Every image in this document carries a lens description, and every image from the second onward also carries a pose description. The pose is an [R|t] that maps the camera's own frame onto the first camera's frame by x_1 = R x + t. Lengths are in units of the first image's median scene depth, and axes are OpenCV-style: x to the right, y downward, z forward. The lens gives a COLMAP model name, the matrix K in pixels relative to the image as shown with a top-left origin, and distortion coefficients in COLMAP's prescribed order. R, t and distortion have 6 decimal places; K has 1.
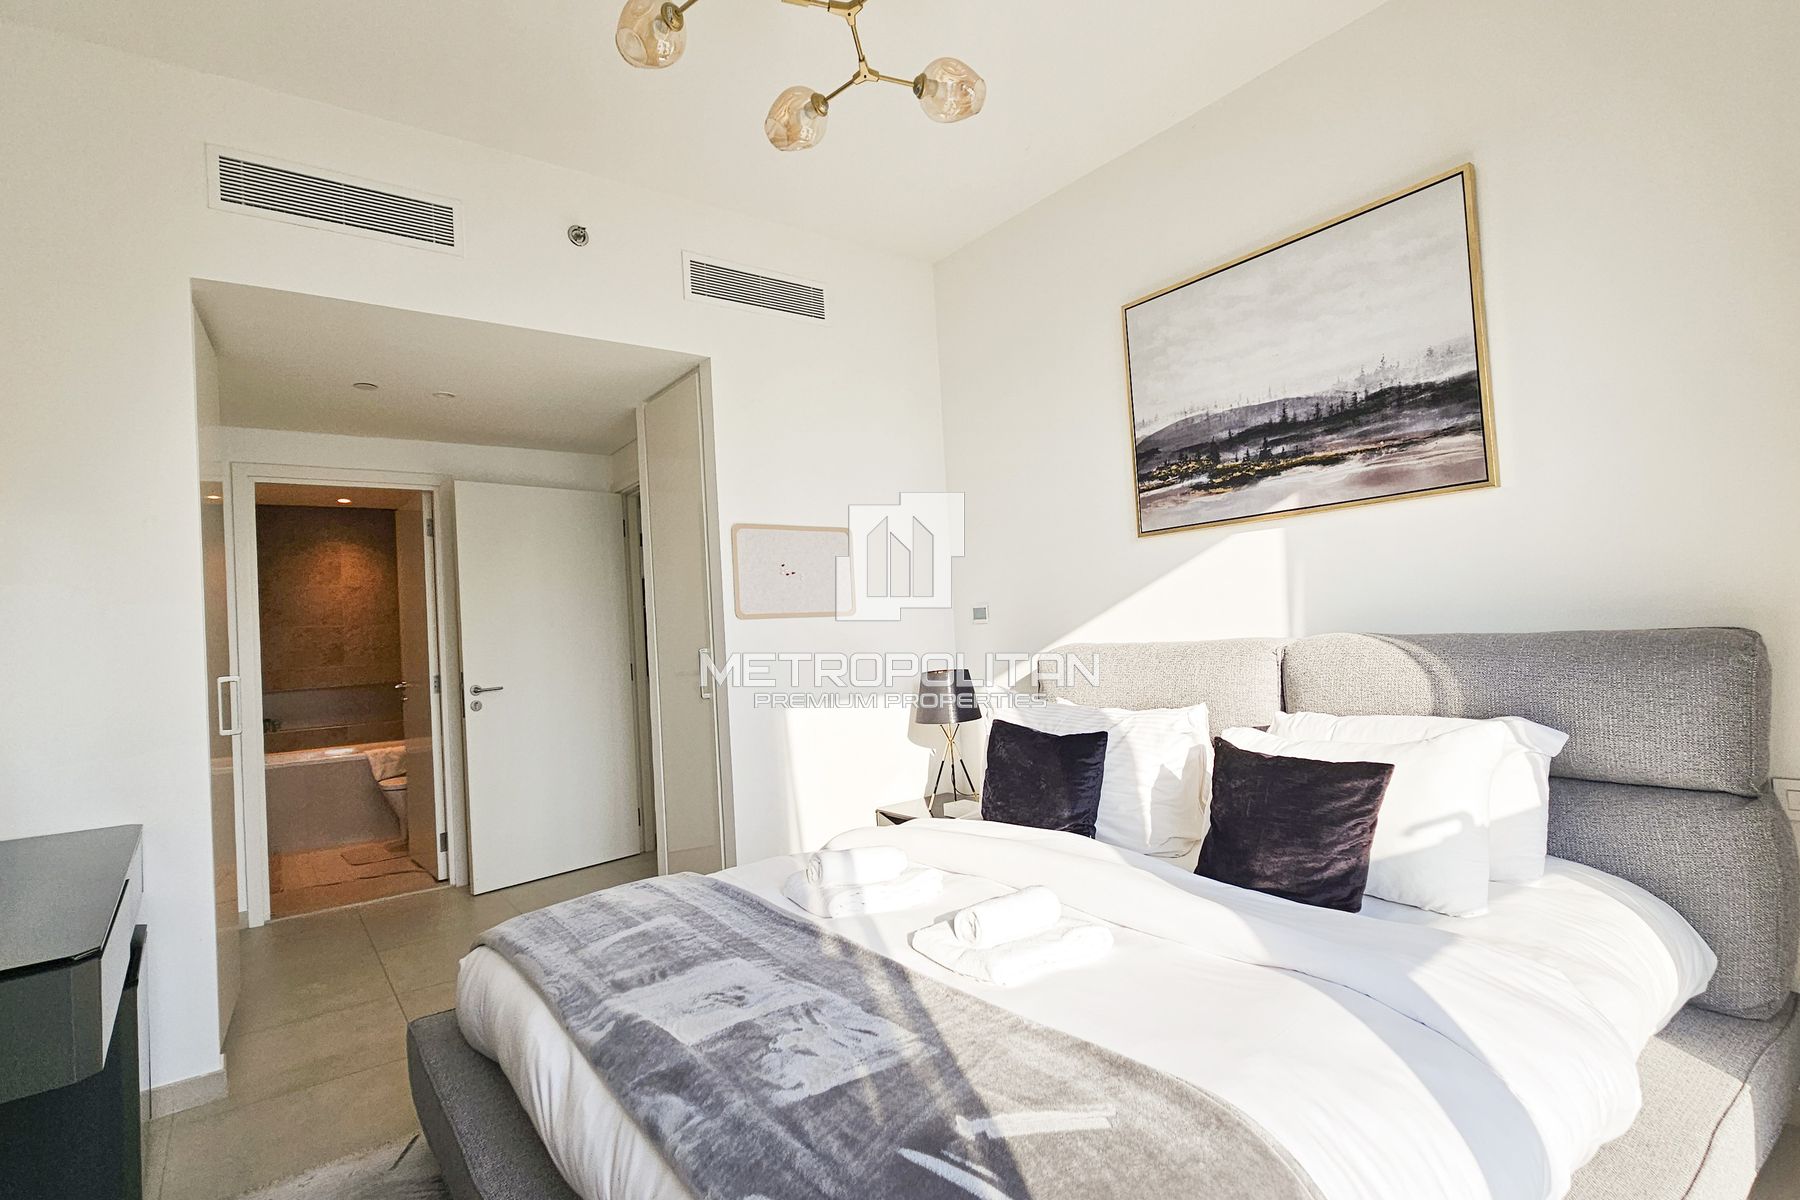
lens RADIAL K [[894.3, 0, 898.1], [0, 894.3, 582.8], [0, 0, 1]] dist [0.003813, 0.001593]
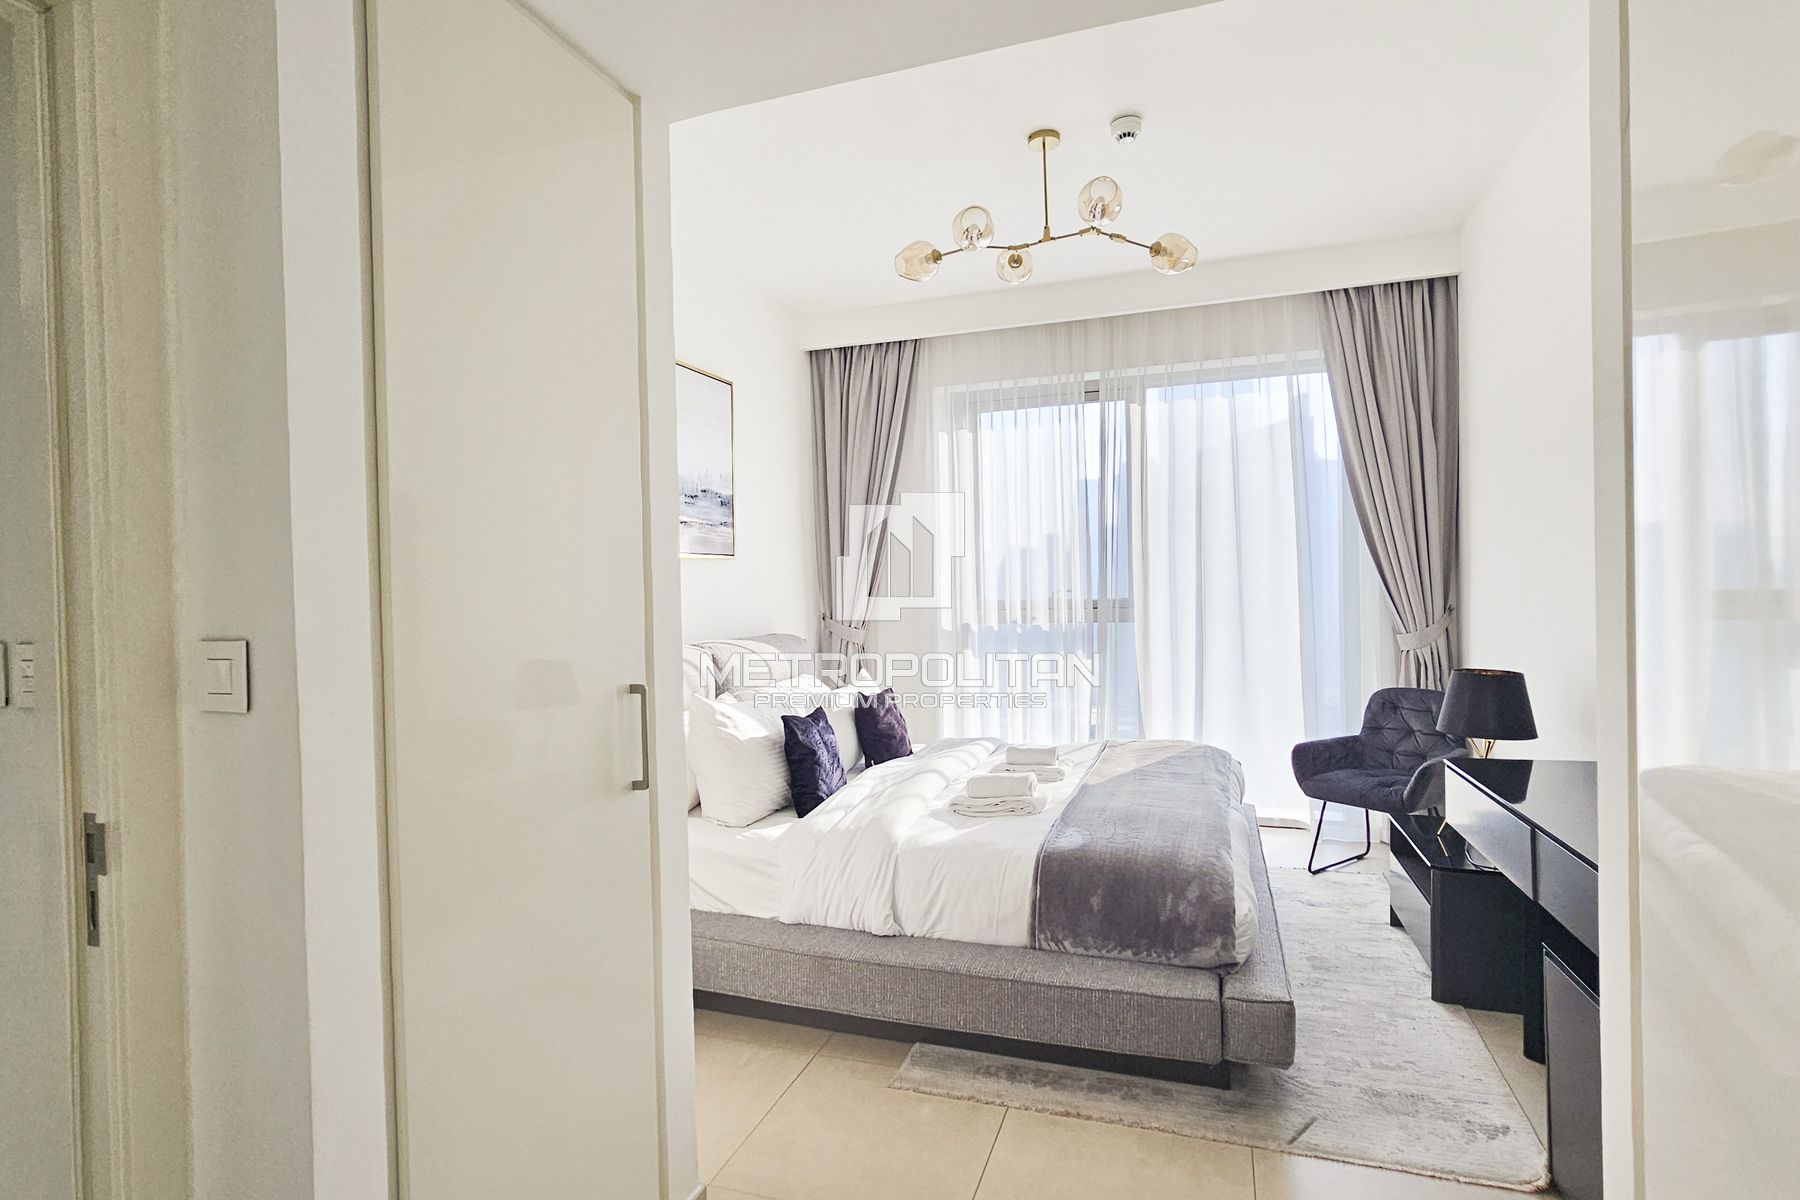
lens RADIAL K [[873.3, 0, 900.0], [0, 873.3, 600.0], [0, 0, 1]] dist [0.003438, 0.000059]
pose [[-0.544520, 0.055642, 0.836900, -0.815076], [0.005664, 0.998018, -0.062668, 0.072956], [-0.838729, -0.029384, -0.543756, 1.336614]]
